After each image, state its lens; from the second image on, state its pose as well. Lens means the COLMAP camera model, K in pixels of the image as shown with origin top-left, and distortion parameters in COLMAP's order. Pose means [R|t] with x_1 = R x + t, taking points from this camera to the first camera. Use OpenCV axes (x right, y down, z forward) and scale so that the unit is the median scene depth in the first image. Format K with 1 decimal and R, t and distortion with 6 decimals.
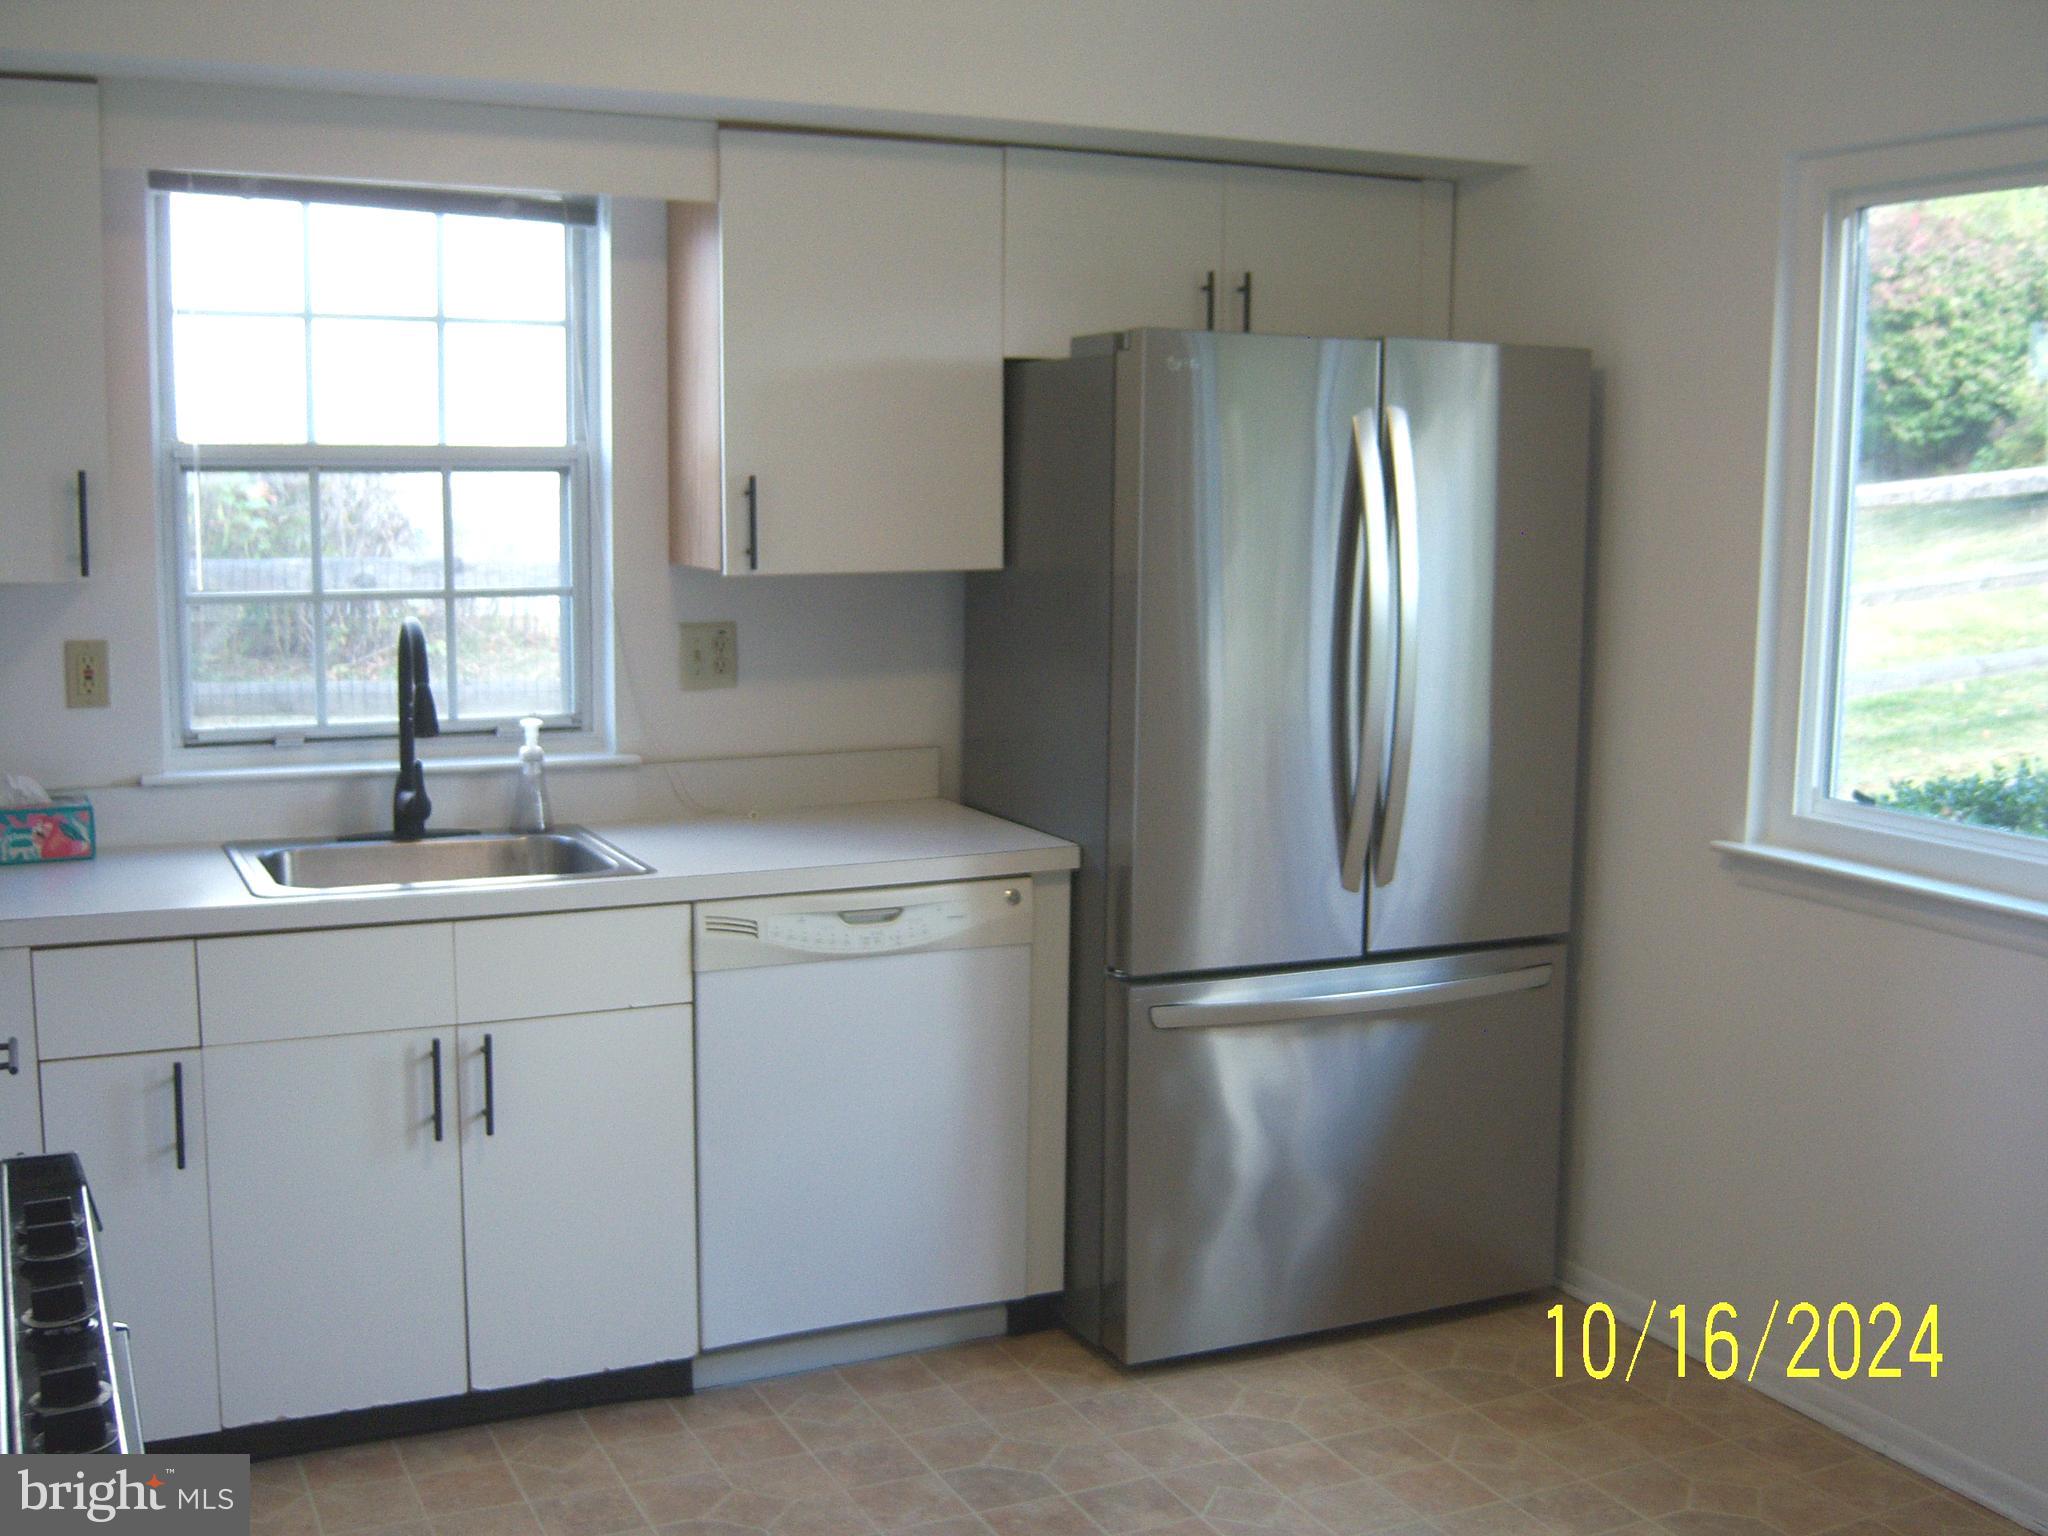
lens RADIAL K [[2189.5, 0, 1024.0], [0, 2189.5, 768.0], [0, 0, 1]] dist [-0.103650, 0.050513]
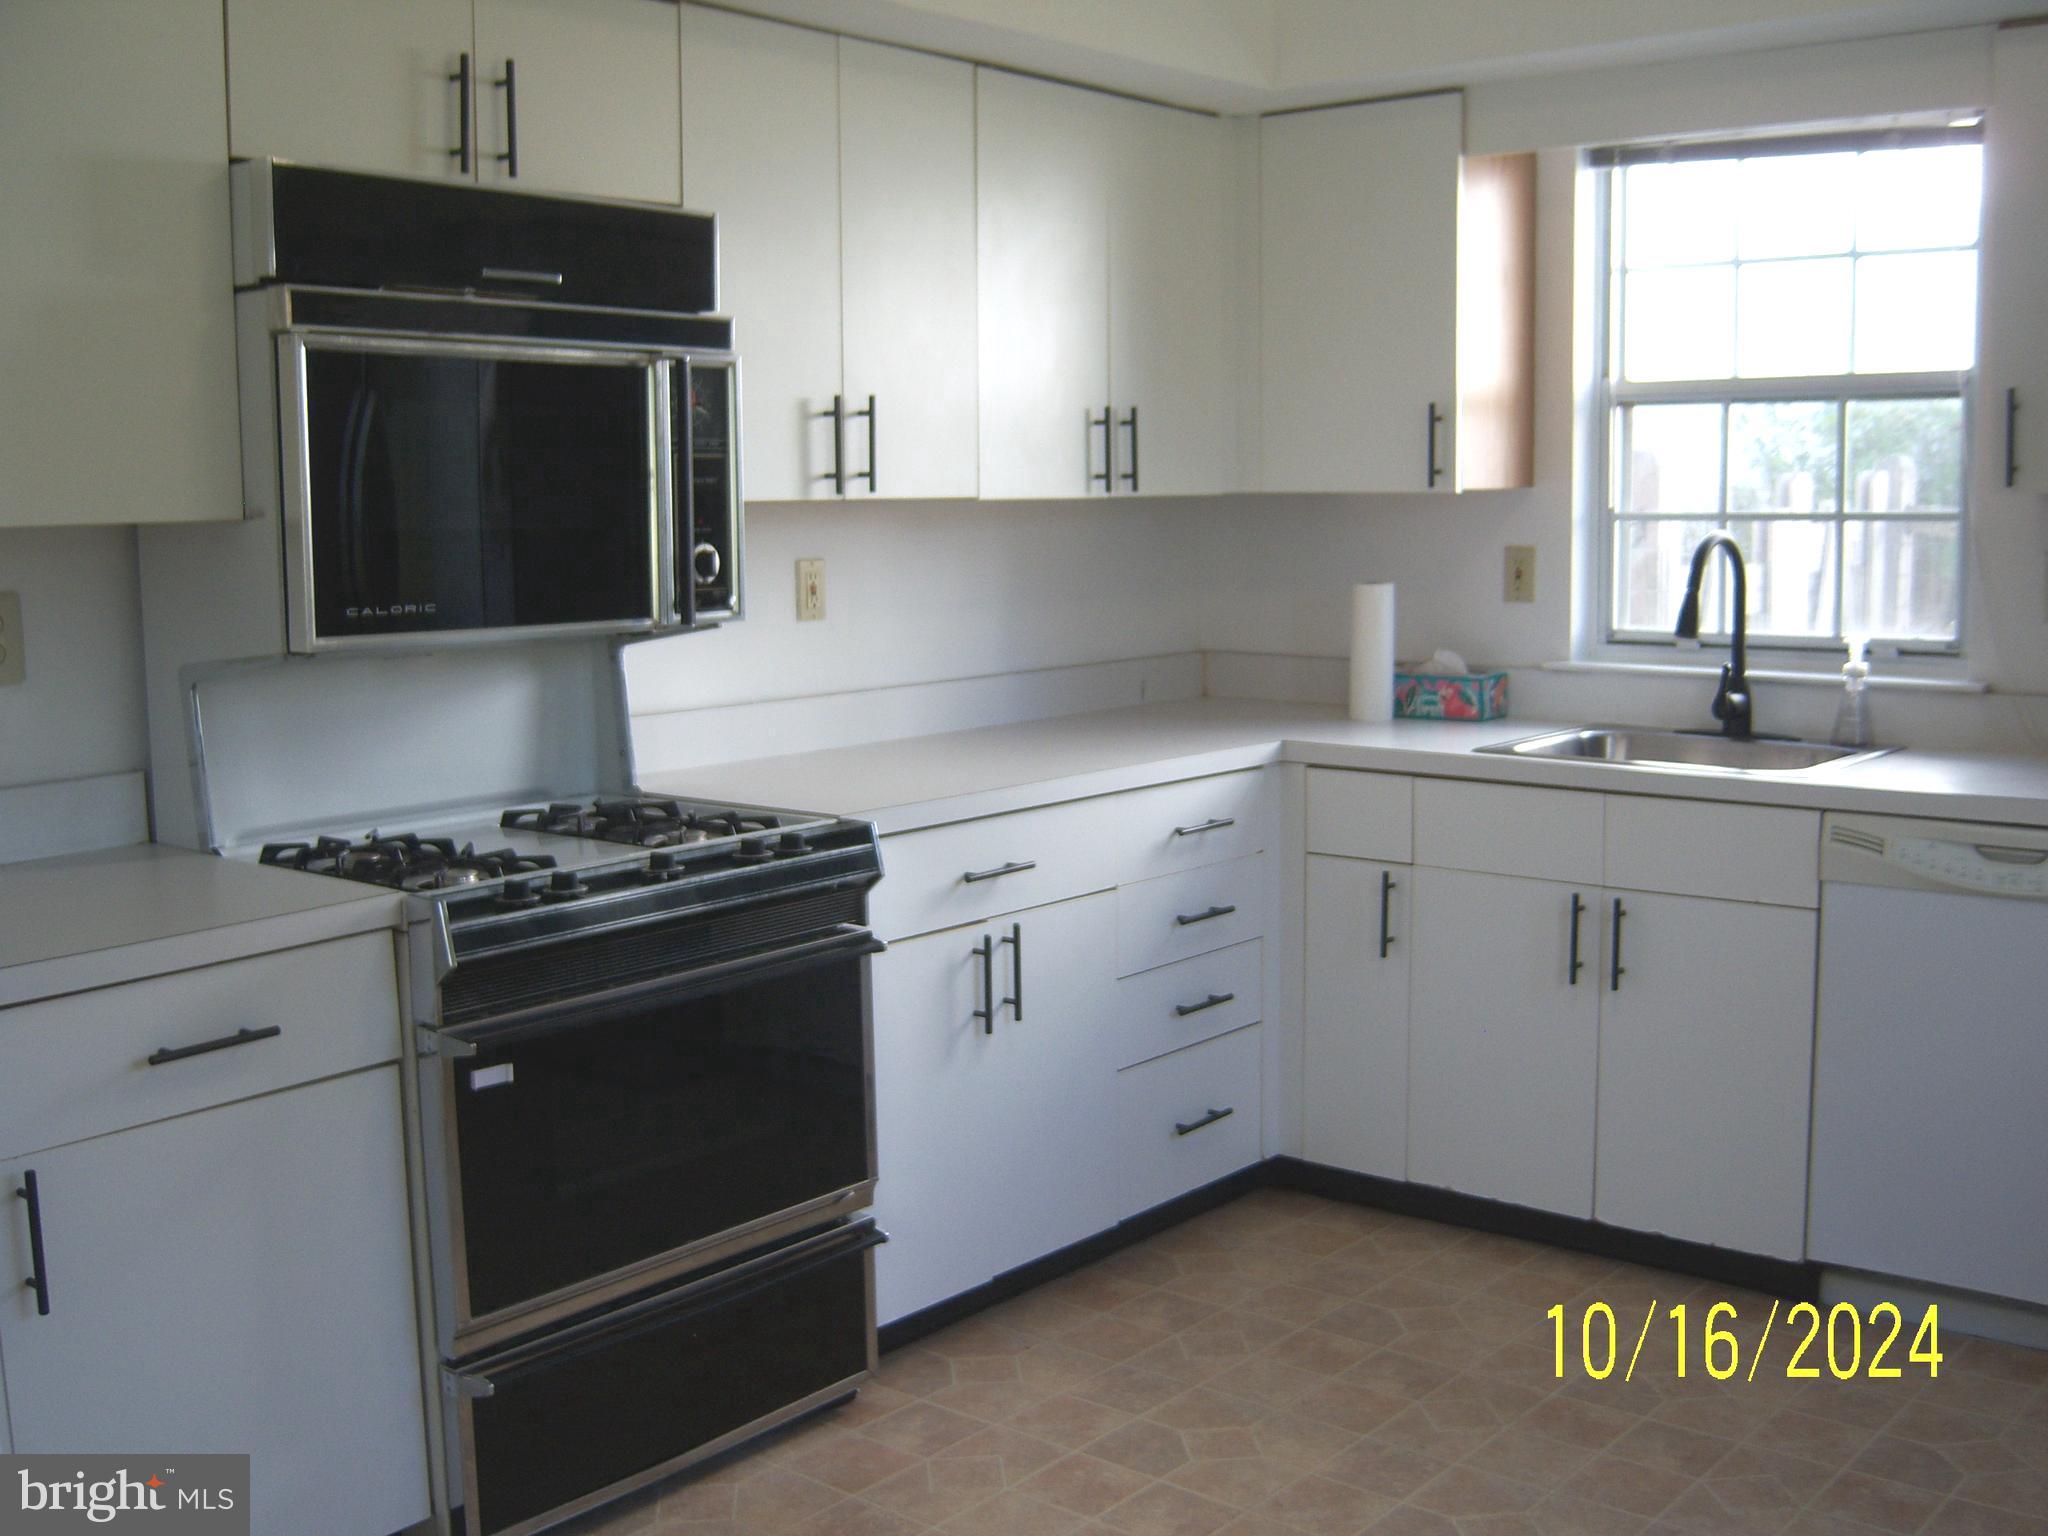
lens RADIAL K [[2189.5, 0, 1024.0], [0, 2189.5, 768.0], [0, 0, 1]] dist [-0.103650, 0.050513]
pose [[0.423913, 0.100388, -0.900122, 0.576858], [-0.101620, 0.992835, 0.062870, 0.016549], [0.899984, 0.064819, 0.431077, 0.230306]]
